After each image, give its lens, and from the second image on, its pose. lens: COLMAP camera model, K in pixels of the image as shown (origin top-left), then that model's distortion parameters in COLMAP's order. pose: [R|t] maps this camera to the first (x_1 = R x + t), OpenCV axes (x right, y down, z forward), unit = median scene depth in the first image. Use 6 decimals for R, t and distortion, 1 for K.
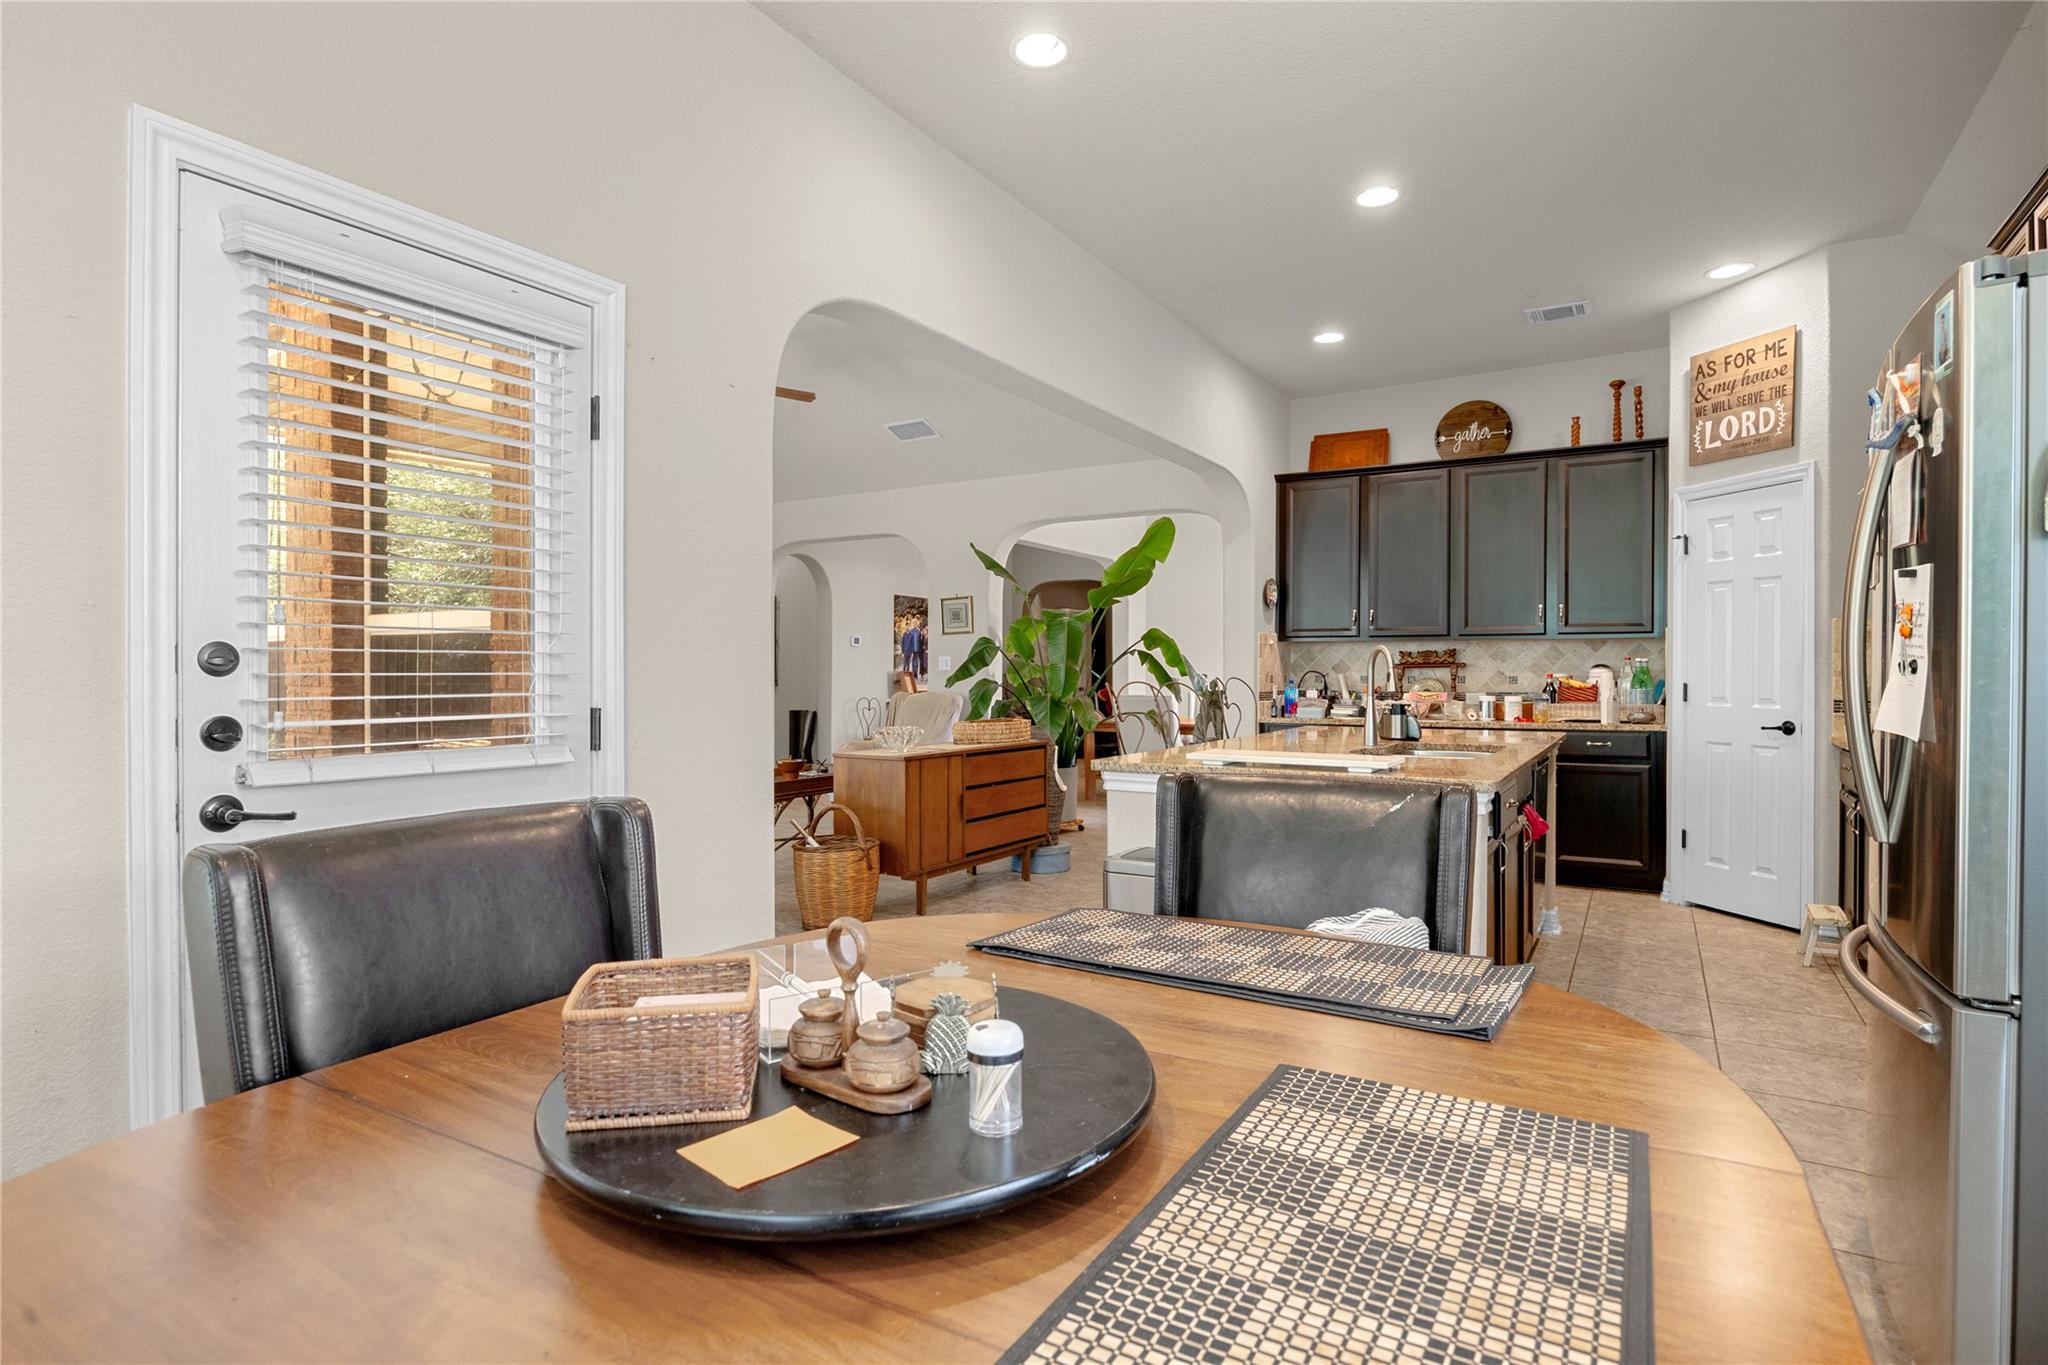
lens RADIAL K [[1071.9, 0, 1022.3], [0, 1071.9, 679.6], [0, 0, 1]] dist [0.000447, 0.000623]
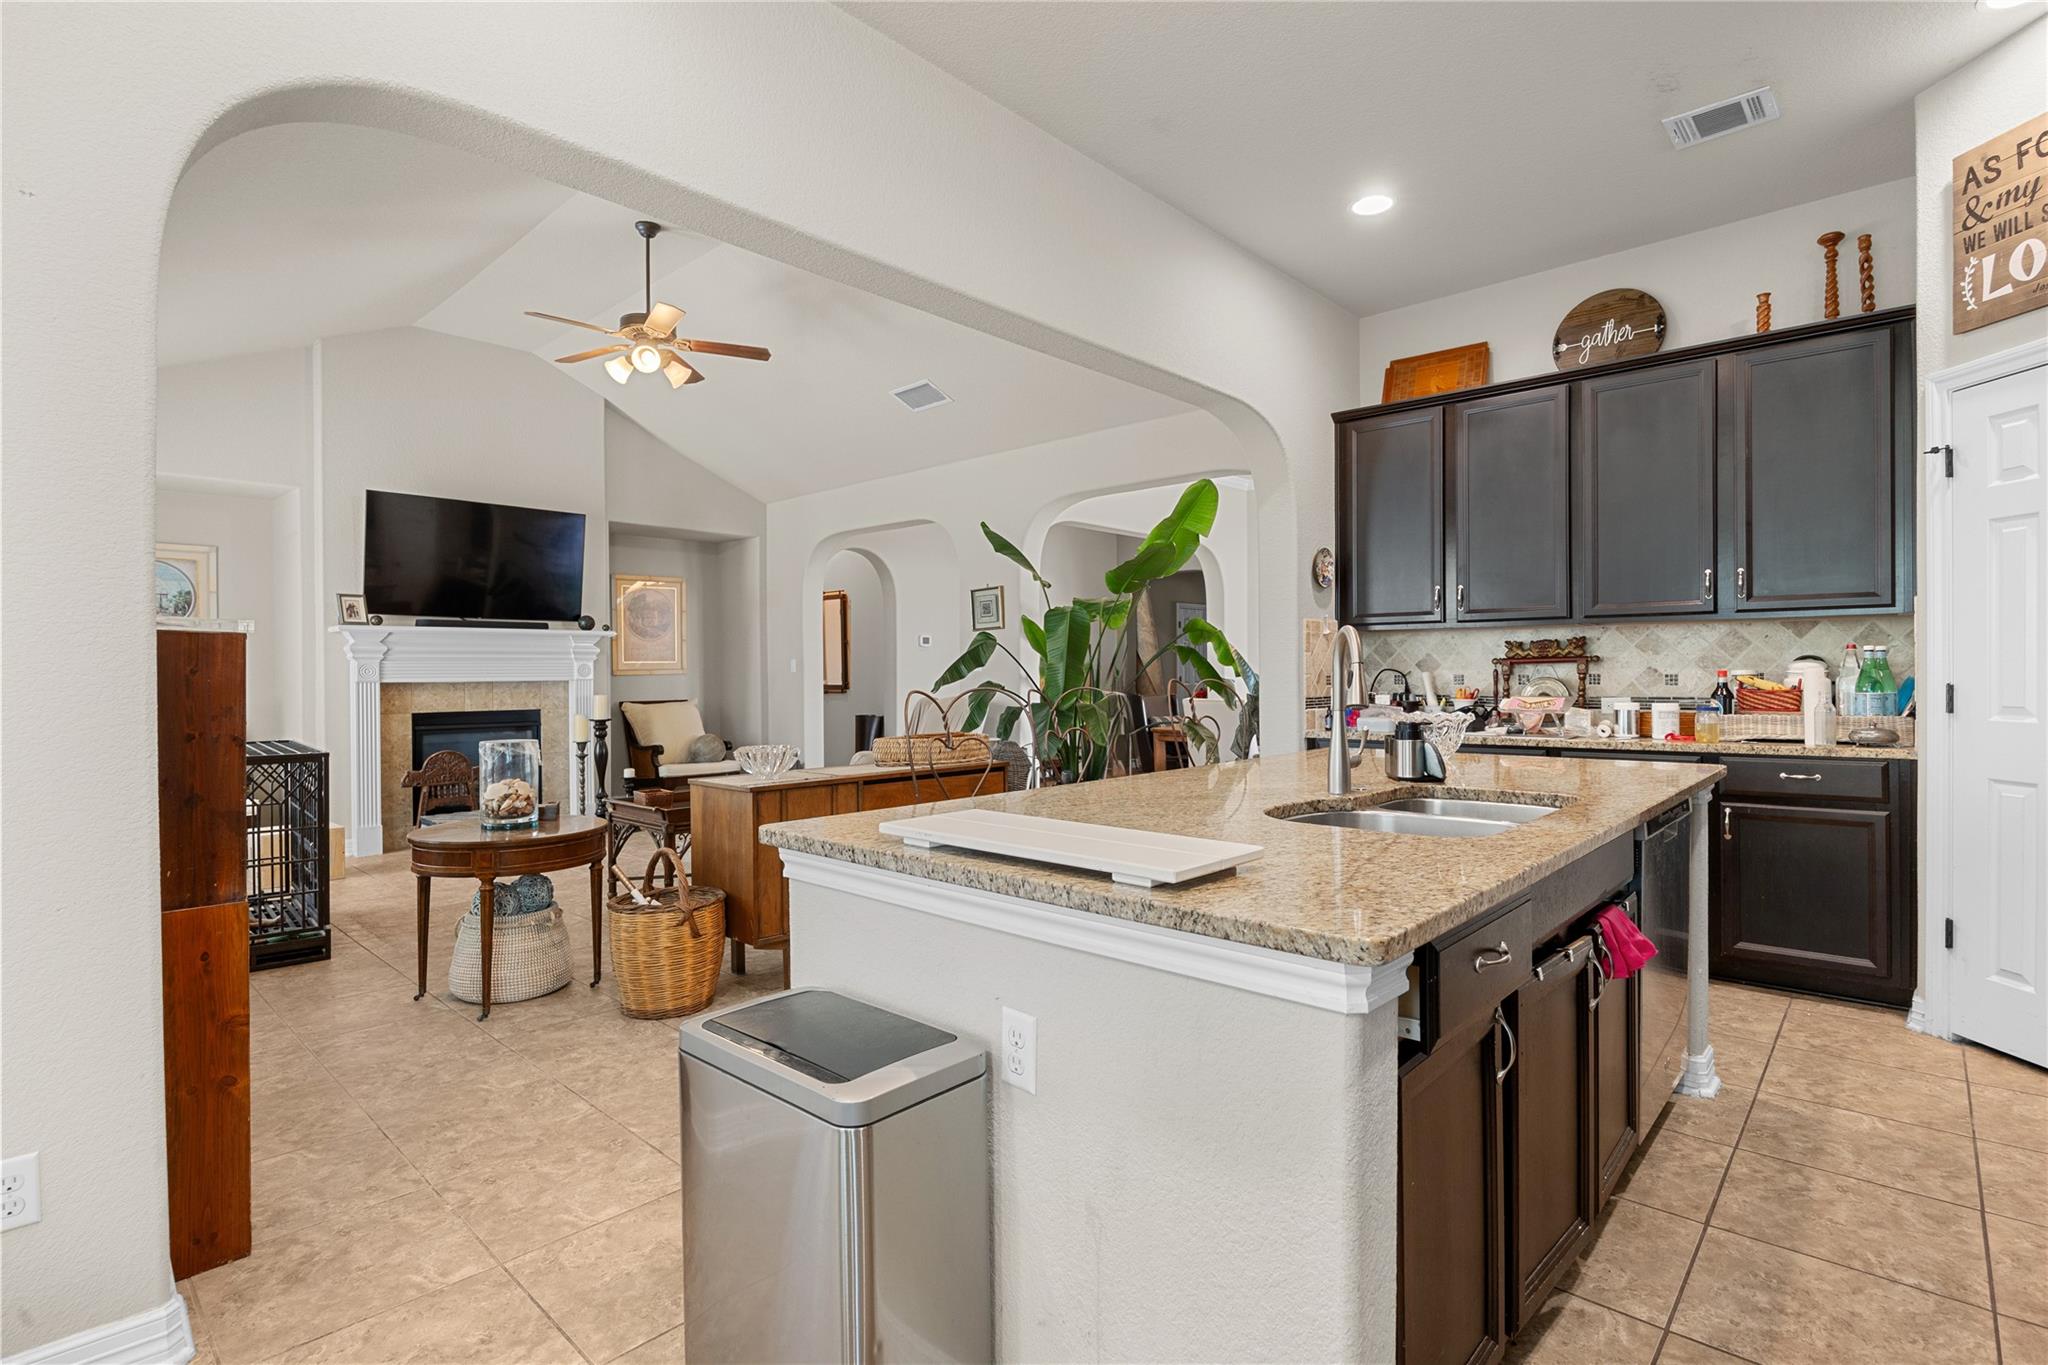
lens RADIAL K [[1001.1, 0, 1025.9], [0, 1001.1, 678.4], [0, 0, 1]] dist [-0.005931, -0.001774]
pose [[0.979556, -0.006288, -0.201076, 0.186631], [0.006043, 0.999980, -0.001833, -0.001826], [0.201083, 0.000580, 0.979574, 0.291760]]
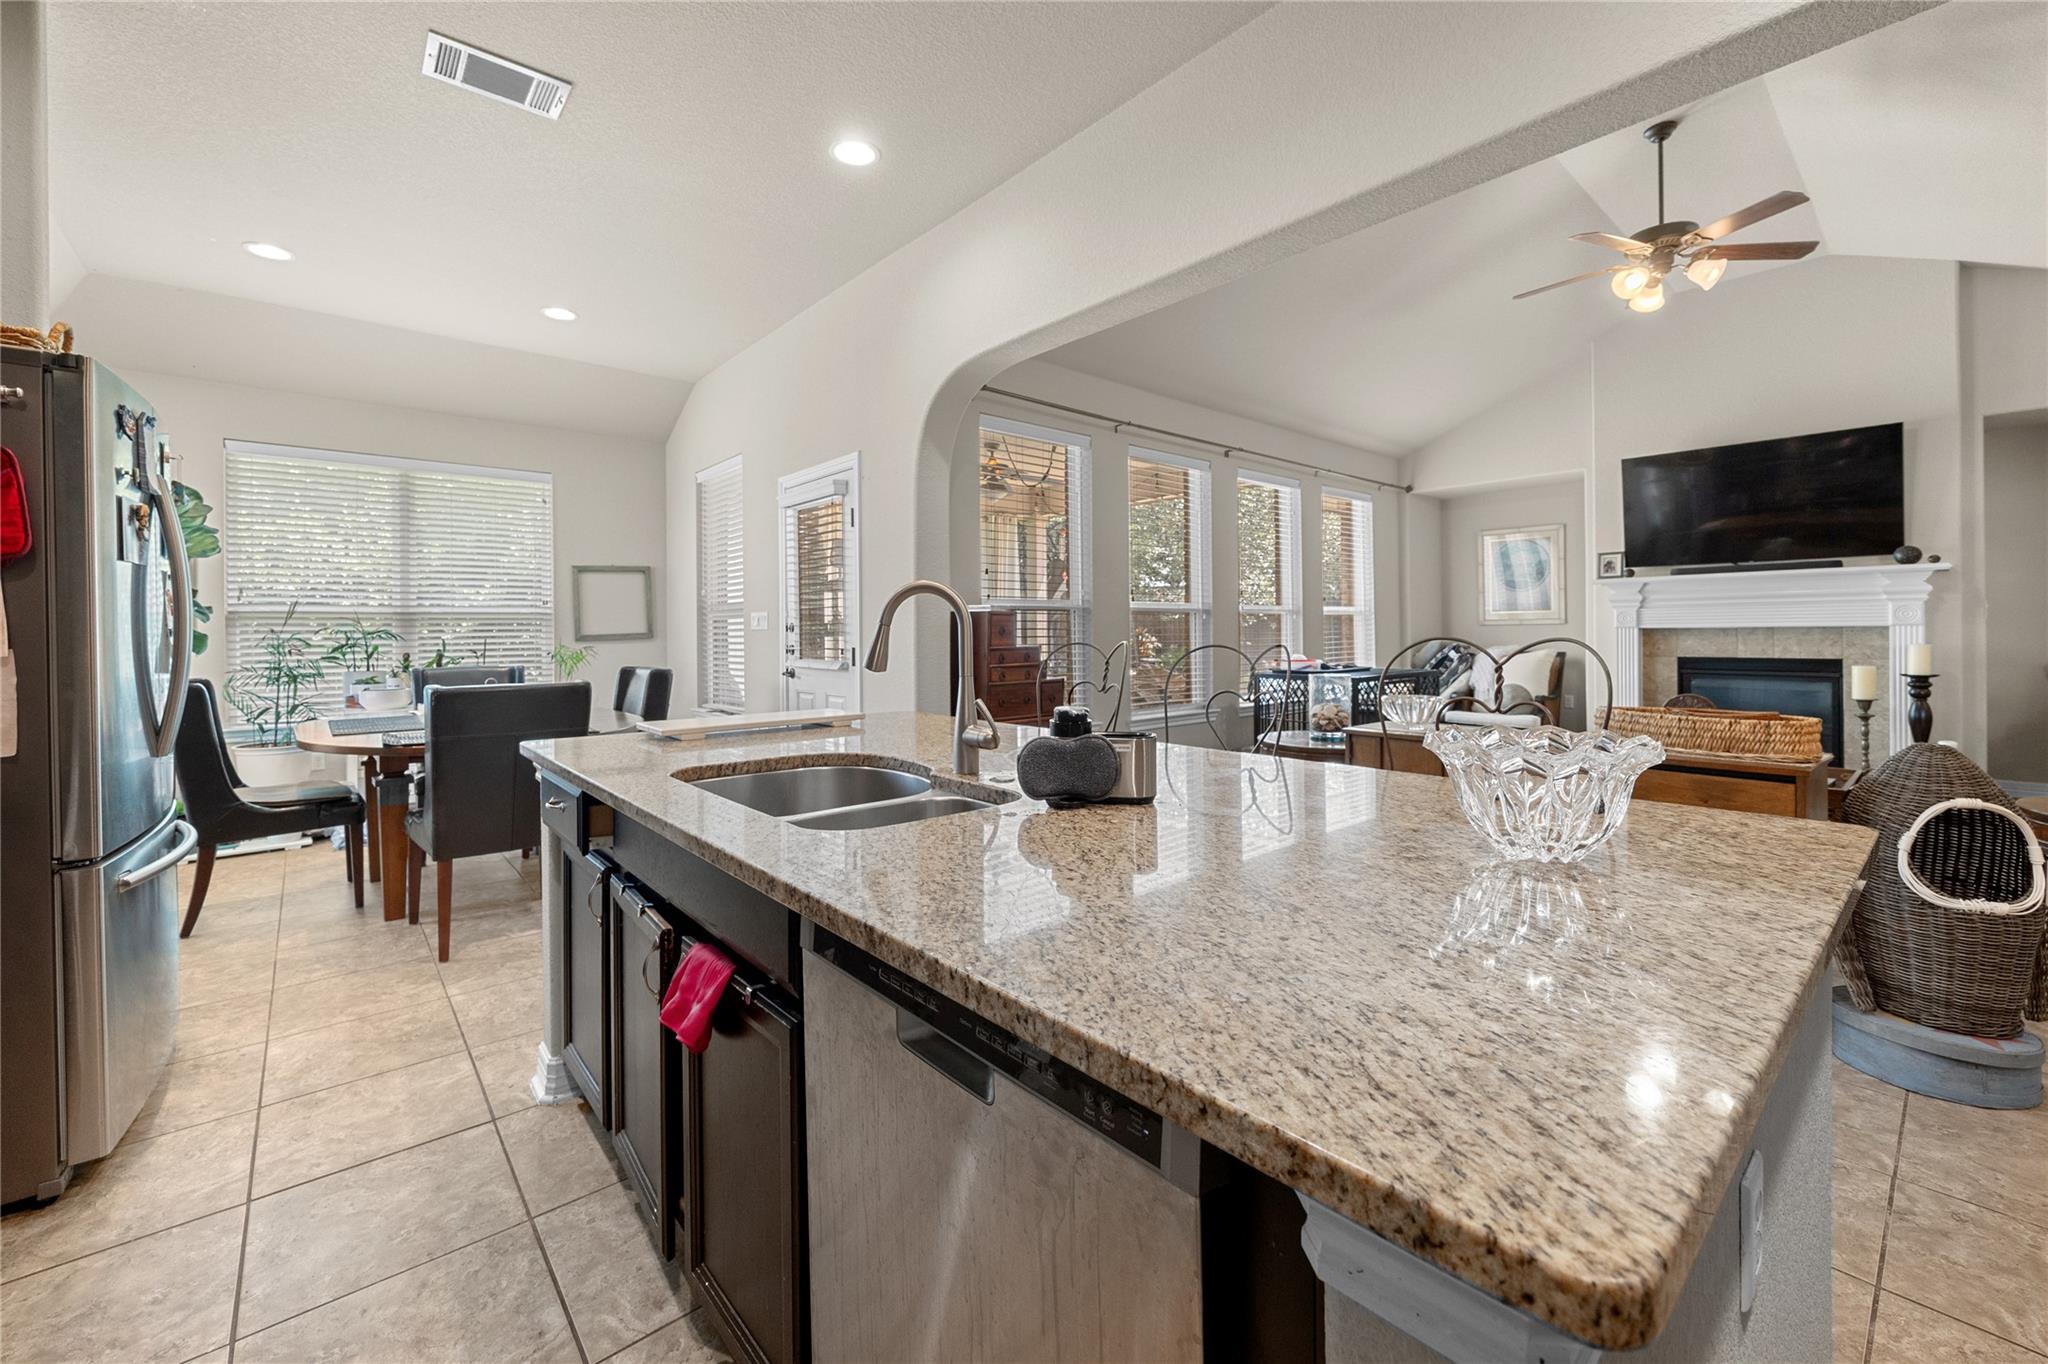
lens RADIAL K [[807.4, 0, 983.4], [0, 807.4, 635.6], [0, 0, 1]] dist [-0.002402, -0.000164]
pose [[-0.339101, 0.008541, -0.940711, 0.805914], [0.002603, 0.999963, 0.008141, -0.007465], [0.940746, 0.000311, -0.339111, 1.357873]]
